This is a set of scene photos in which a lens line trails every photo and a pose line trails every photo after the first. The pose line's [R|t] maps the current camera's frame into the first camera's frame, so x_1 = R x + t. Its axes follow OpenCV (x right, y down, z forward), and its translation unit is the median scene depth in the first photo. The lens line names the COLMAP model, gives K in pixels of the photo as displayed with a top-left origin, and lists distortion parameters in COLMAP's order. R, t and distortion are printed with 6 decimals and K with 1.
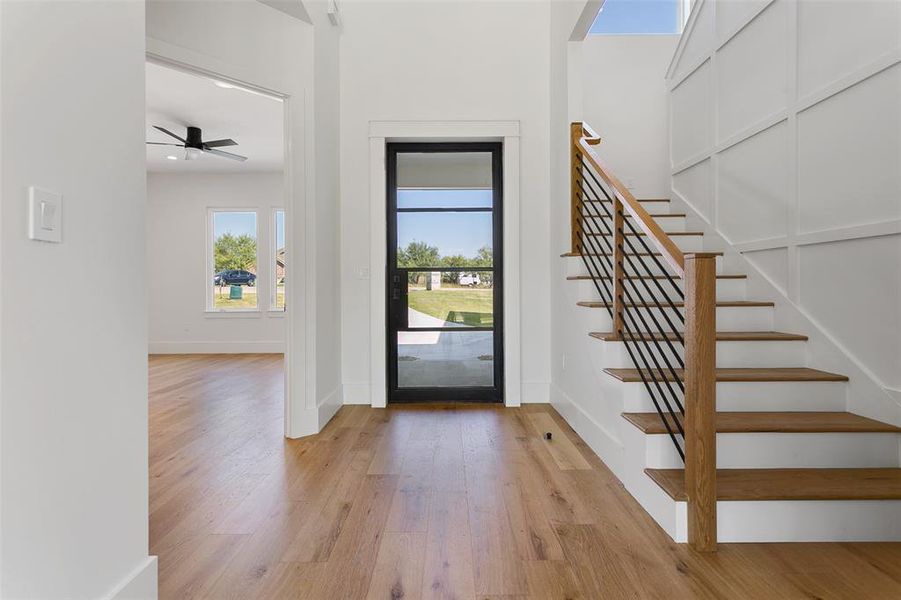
lens RADIAL K [[435.4, 0, 448.4], [0, 435.4, 292.2], [0, 0, 1]] dist [0.001649, 0.001772]
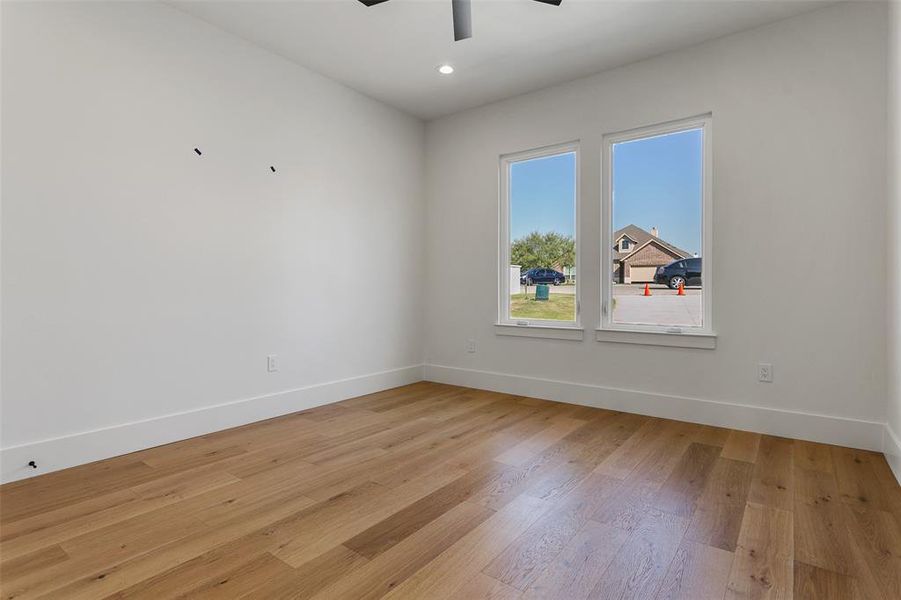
lens RADIAL K [[435.4, 0, 448.4], [0, 435.4, 292.2], [0, 0, 1]] dist [0.001649, 0.001772]
pose [[0.785951, 0.007826, -0.618239, -0.105938], [-0.007061, 0.999968, 0.003681, -0.001553], [0.618248, 0.001473, 0.785982, 0.217831]]
